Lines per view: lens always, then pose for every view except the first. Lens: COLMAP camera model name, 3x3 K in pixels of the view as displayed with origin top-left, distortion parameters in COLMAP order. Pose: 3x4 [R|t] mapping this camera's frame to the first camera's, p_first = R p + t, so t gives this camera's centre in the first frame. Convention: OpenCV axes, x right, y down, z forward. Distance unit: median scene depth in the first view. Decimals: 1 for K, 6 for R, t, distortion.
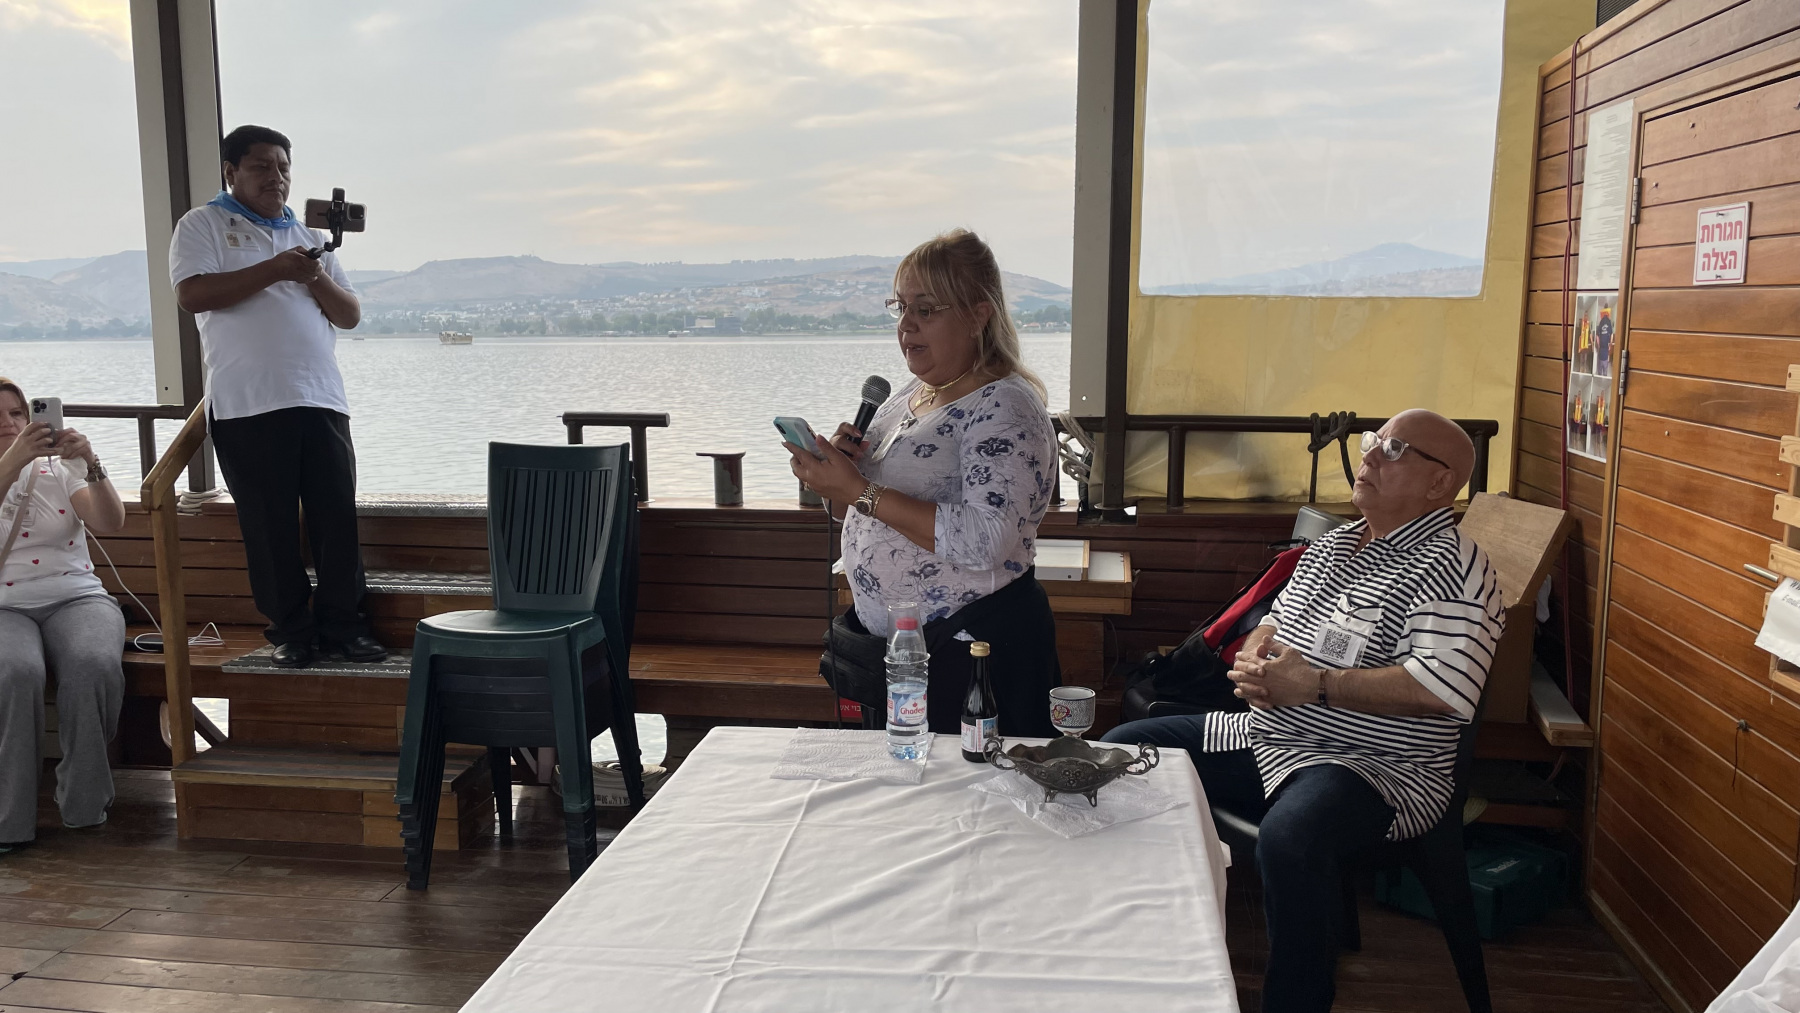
lens RADIAL K [[1358.6, 0, 889.4], [0, 1358.6, 487.5], [0, 0, 1]] dist [0.088926, -0.101184]
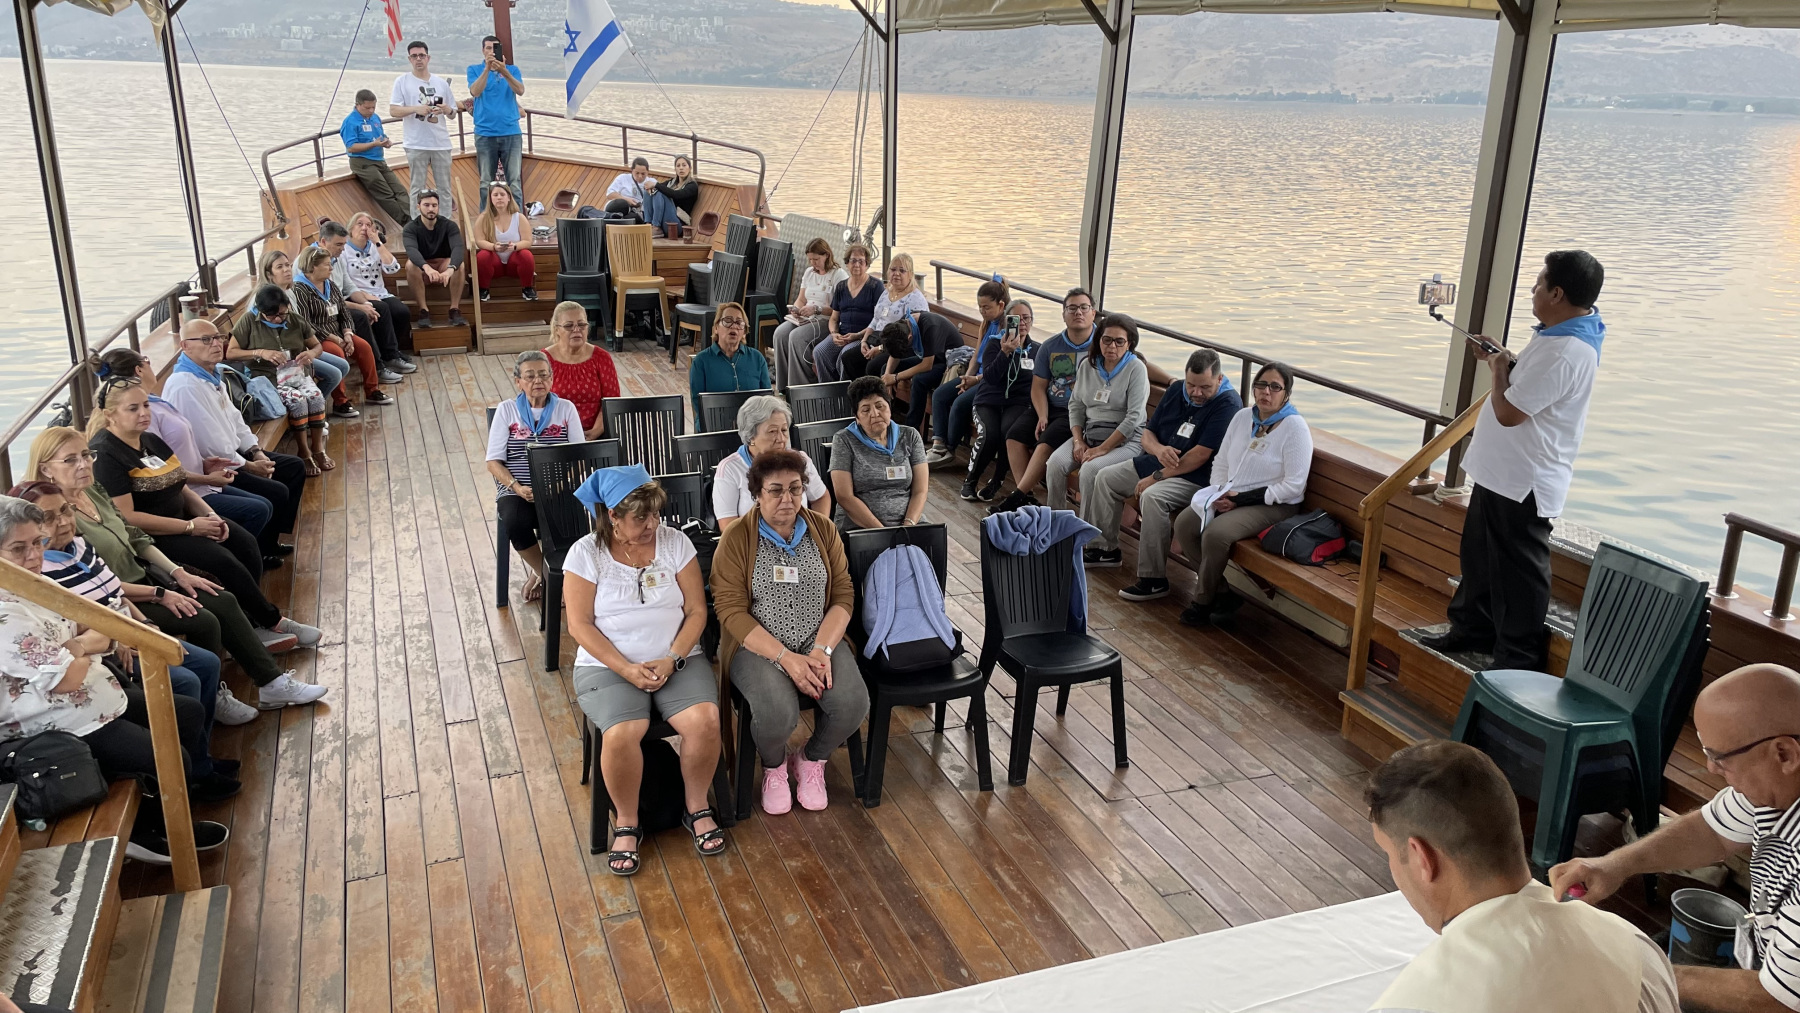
lens RADIAL K [[1358.6, 0, 892.9], [0, 1358.6, 488.6], [0, 0, 1]] dist [0.088926, -0.101184]
pose [[0.480275, 0.272001, -0.833877, 0.463374], [-0.132491, 0.962290, 0.237579, -0.326811], [0.867053, -0.003622, 0.498202, -0.146383]]
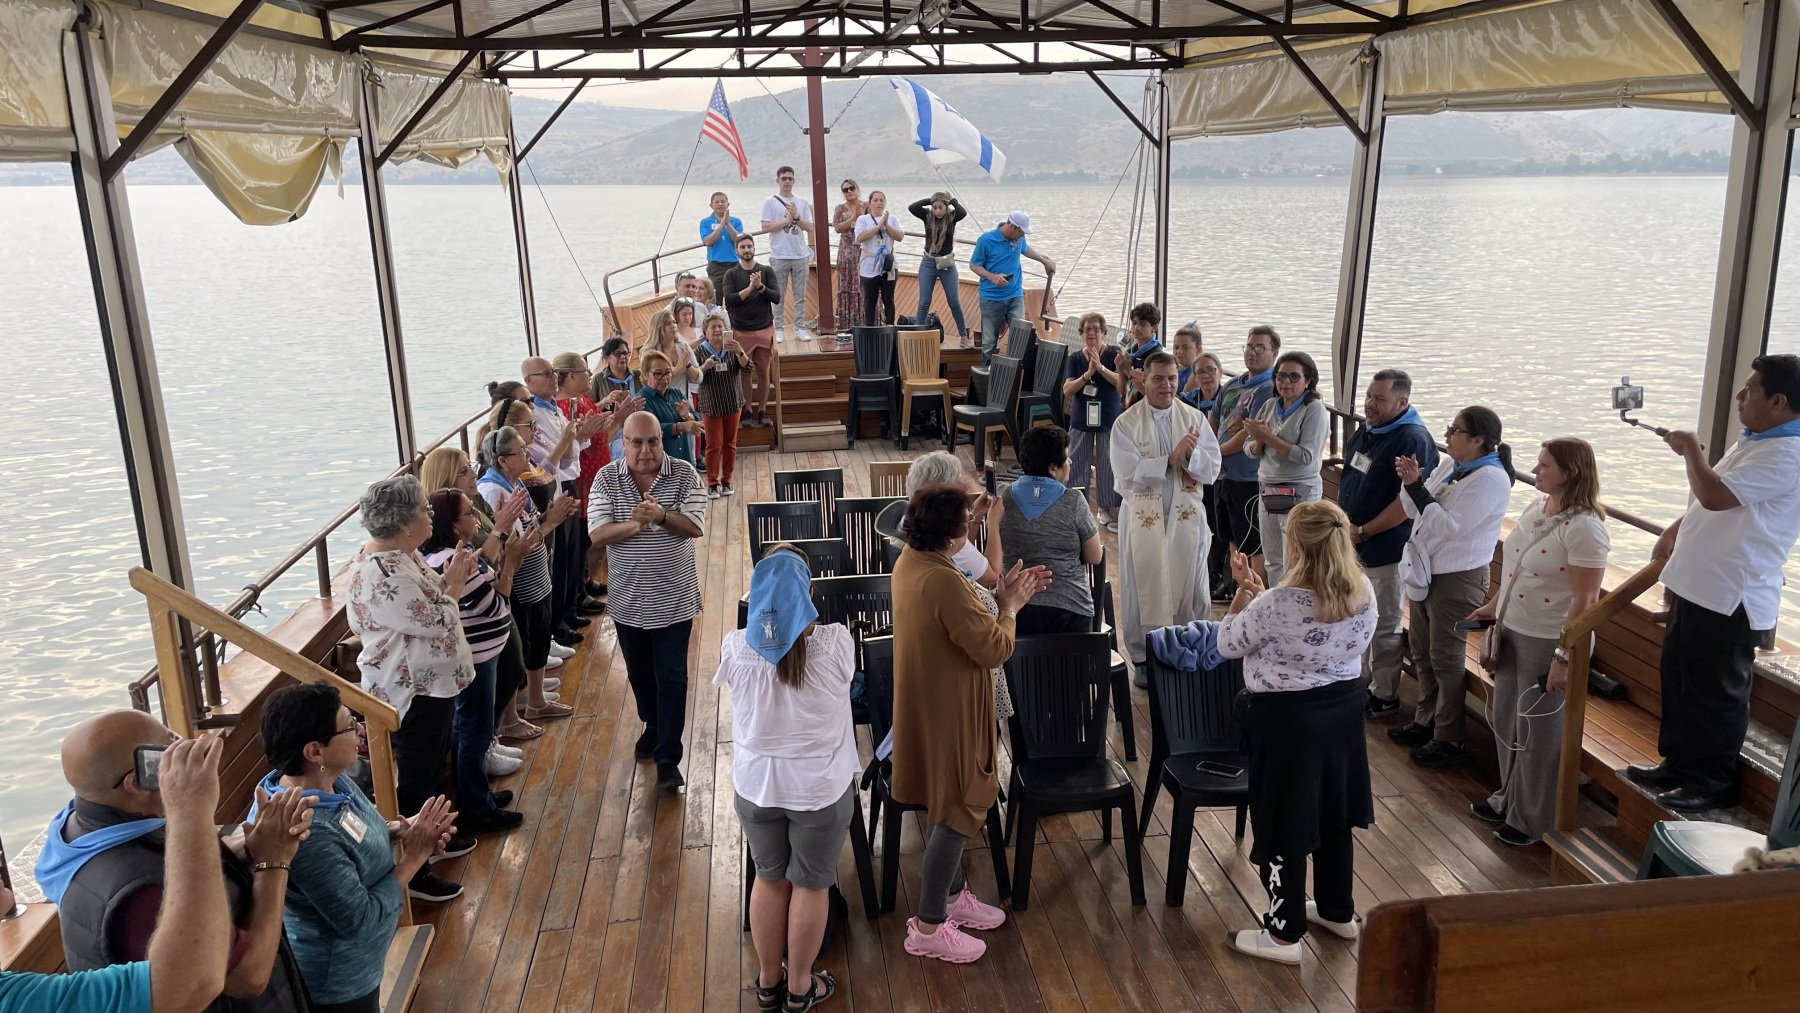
lens RADIAL K [[1358.6, 0, 908.6], [0, 1358.6, 496.0], [0, 0, 1]] dist [0.088926, -0.101184]
pose [[0.256017, 0.224384, -0.940270, 0.591449], [-0.100505, 0.973594, 0.204971, -0.375461], [0.961433, 0.042026, 0.271808, 0.020379]]
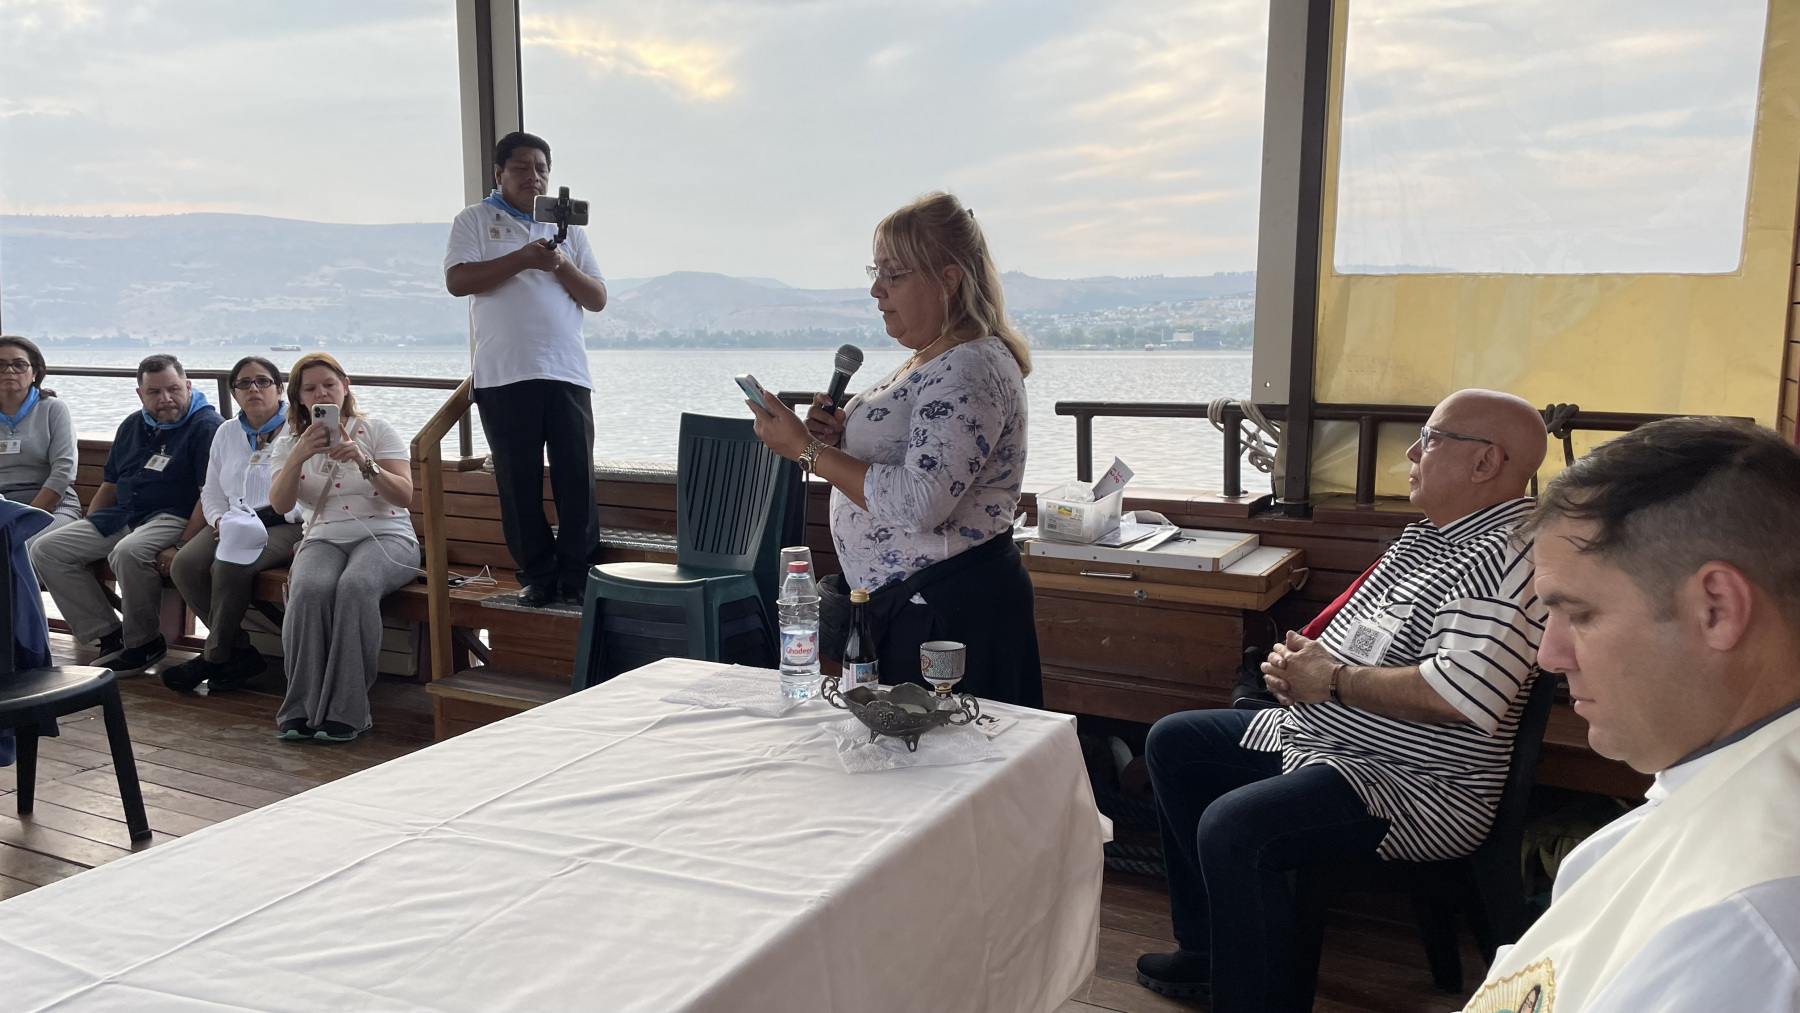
lens RADIAL K [[1358.6, 0, 894.3], [0, 1358.6, 506.4], [0, 0, 1]] dist [0.088926, -0.101184]
pose [[0.945215, 0.048155, -0.322877, 0.262382], [-0.046558, 0.998835, 0.012671, 0.023376], [0.323111, 0.003056, 0.946356, 0.026046]]
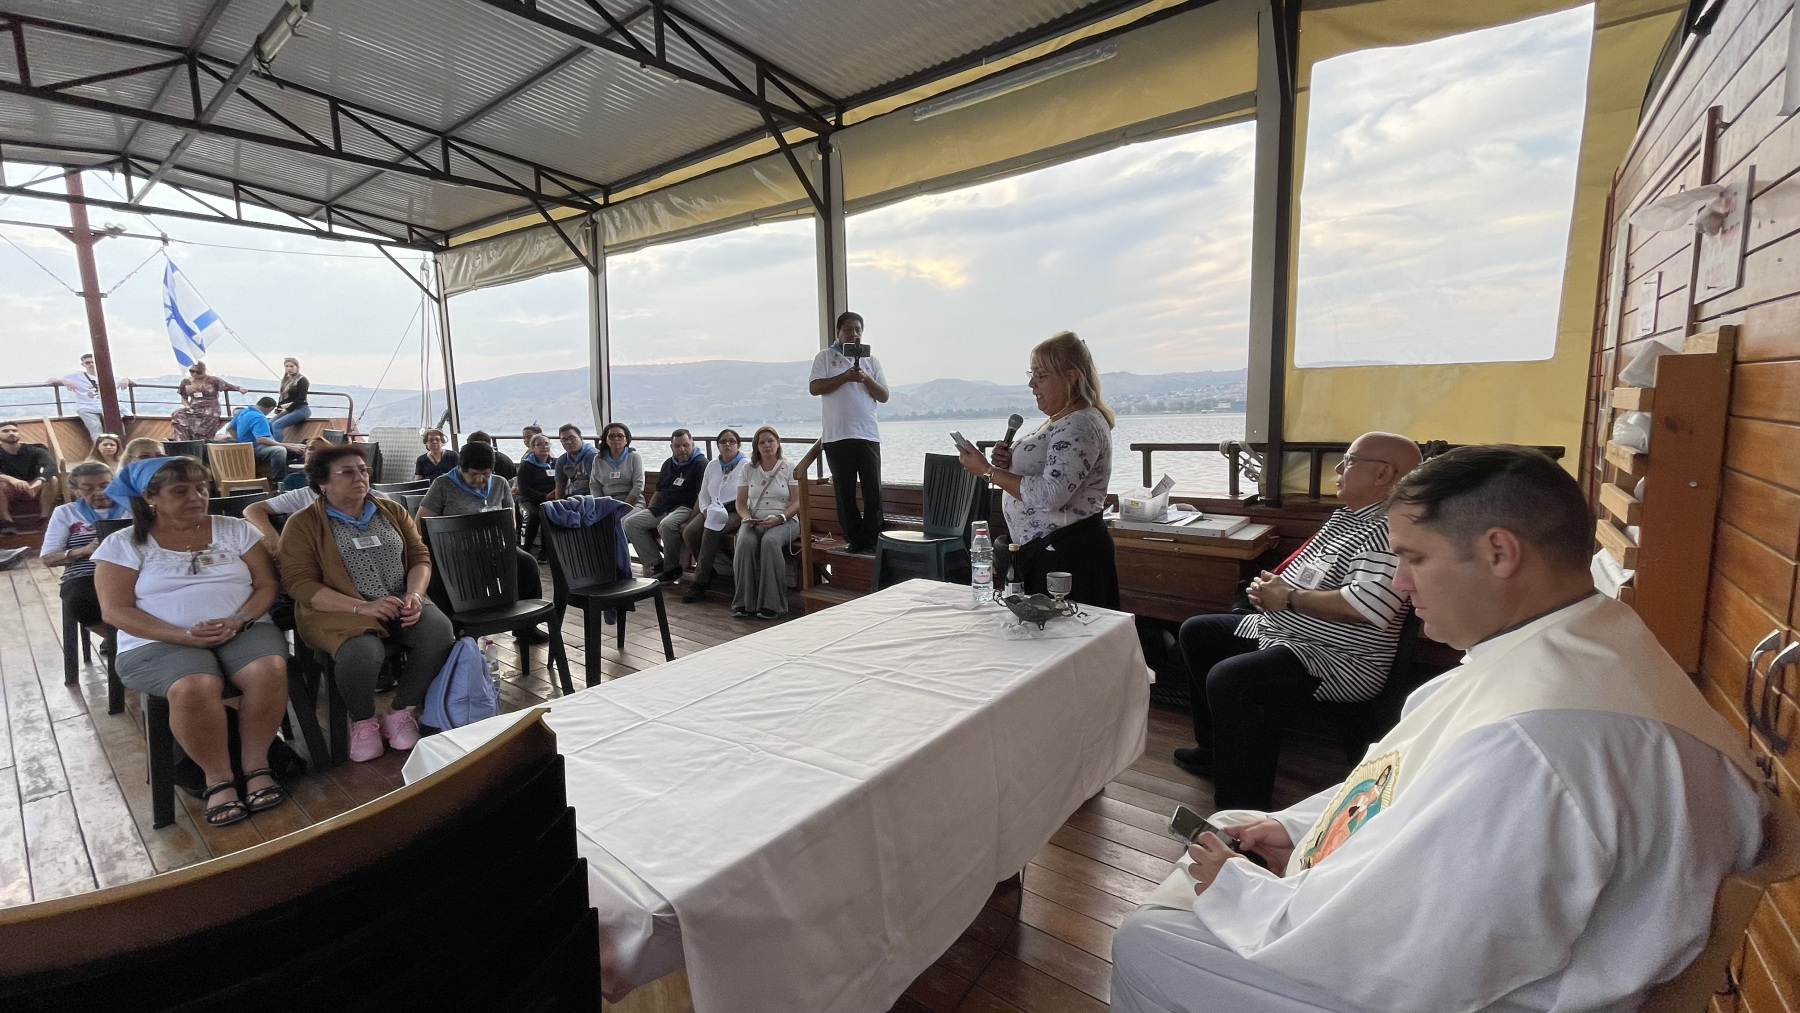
lens RADIAL K [[731.6, 0, 900.3], [0, 731.6, 495.3], [0, 0, 1]] dist [-0.001641, 0.000695]
pose [[0.863324, 0.041132, -0.502970, 0.279049], [-0.041662, 0.999080, 0.010192, 0.026048], [0.502927, 0.012156, 0.864244, 0.016173]]
